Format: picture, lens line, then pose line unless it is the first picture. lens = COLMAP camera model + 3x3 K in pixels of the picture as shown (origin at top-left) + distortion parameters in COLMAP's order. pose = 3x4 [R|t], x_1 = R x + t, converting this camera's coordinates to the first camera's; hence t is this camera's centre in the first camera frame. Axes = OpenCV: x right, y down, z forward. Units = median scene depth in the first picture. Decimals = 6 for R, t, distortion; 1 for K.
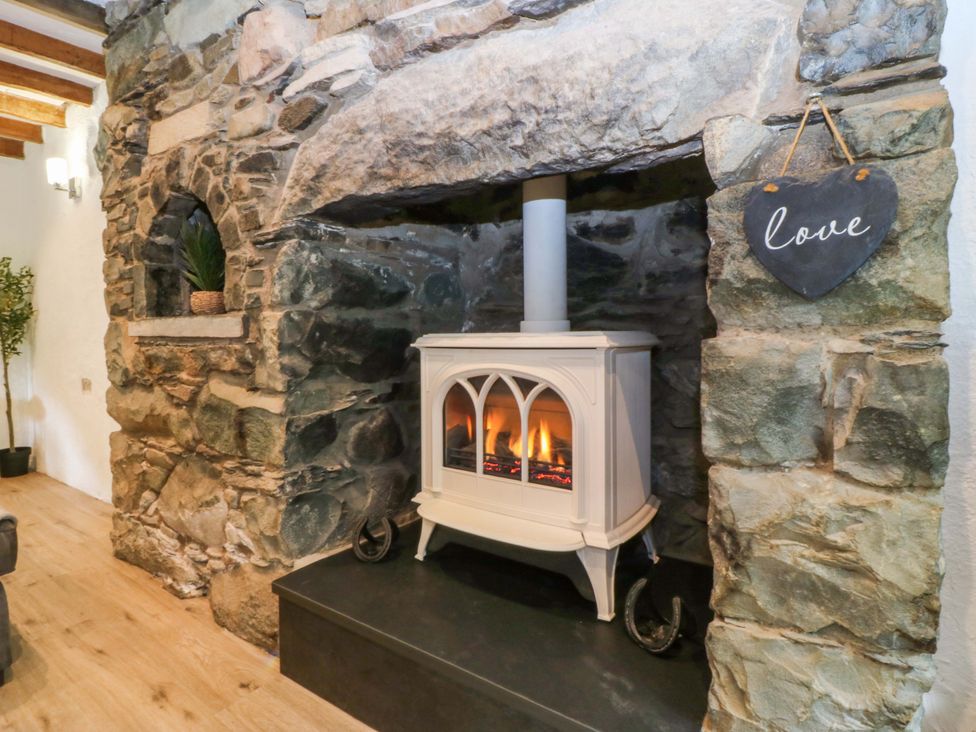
lens RADIAL K [[513.1, 0, 486.3], [0, 513.1, 353.4], [0, 0, 1]] dist [0.000019, -0.013476]
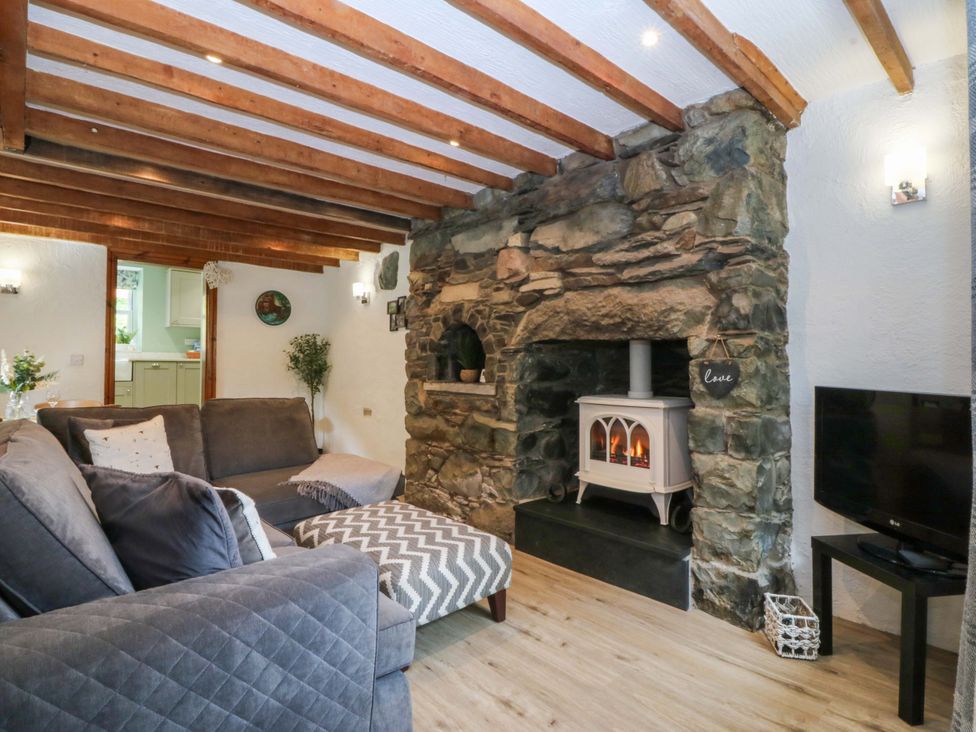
lens RADIAL K [[513.1, 0, 486.3], [0, 513.1, 353.4], [0, 0, 1]] dist [0.000019, -0.013476]
pose [[0.973890, 0.004950, -0.226965, -0.022206], [-0.018327, 0.998213, -0.056868, -0.087286], [0.226279, 0.059543, 0.972241, -1.170872]]
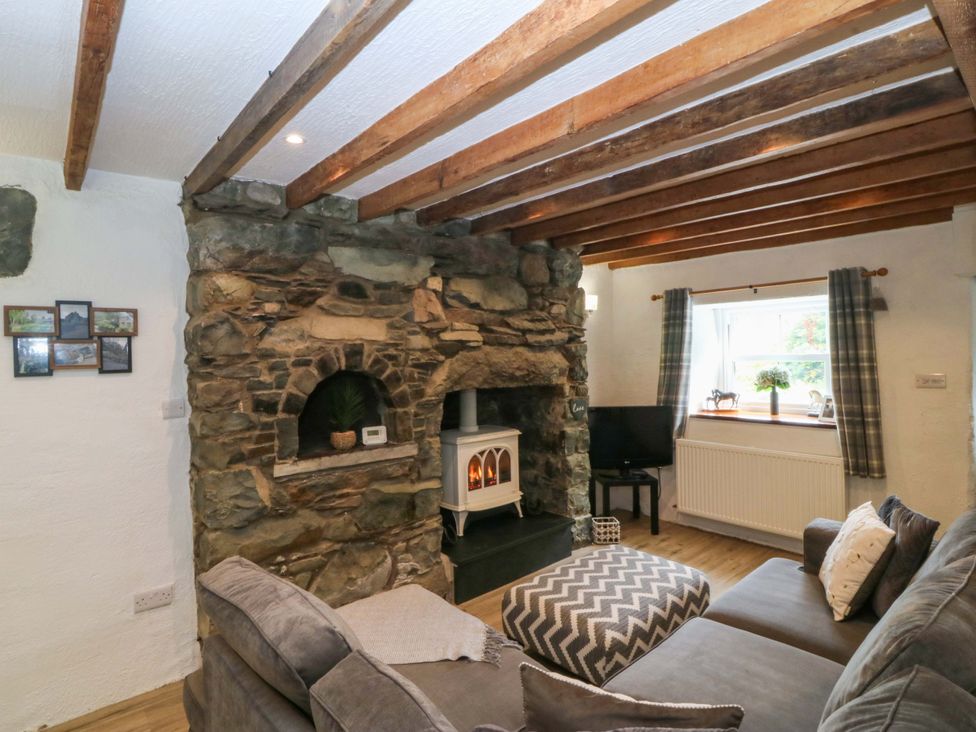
lens RADIAL K [[513.1, 0, 486.3], [0, 513.1, 353.4], [0, 0, 1]] dist [0.000019, -0.013476]
pose [[0.243626, 0.007640, 0.969839, -2.341152], [0.053228, 0.998357, -0.021236, -0.363246], [-0.968408, 0.056796, 0.242819, 0.278991]]
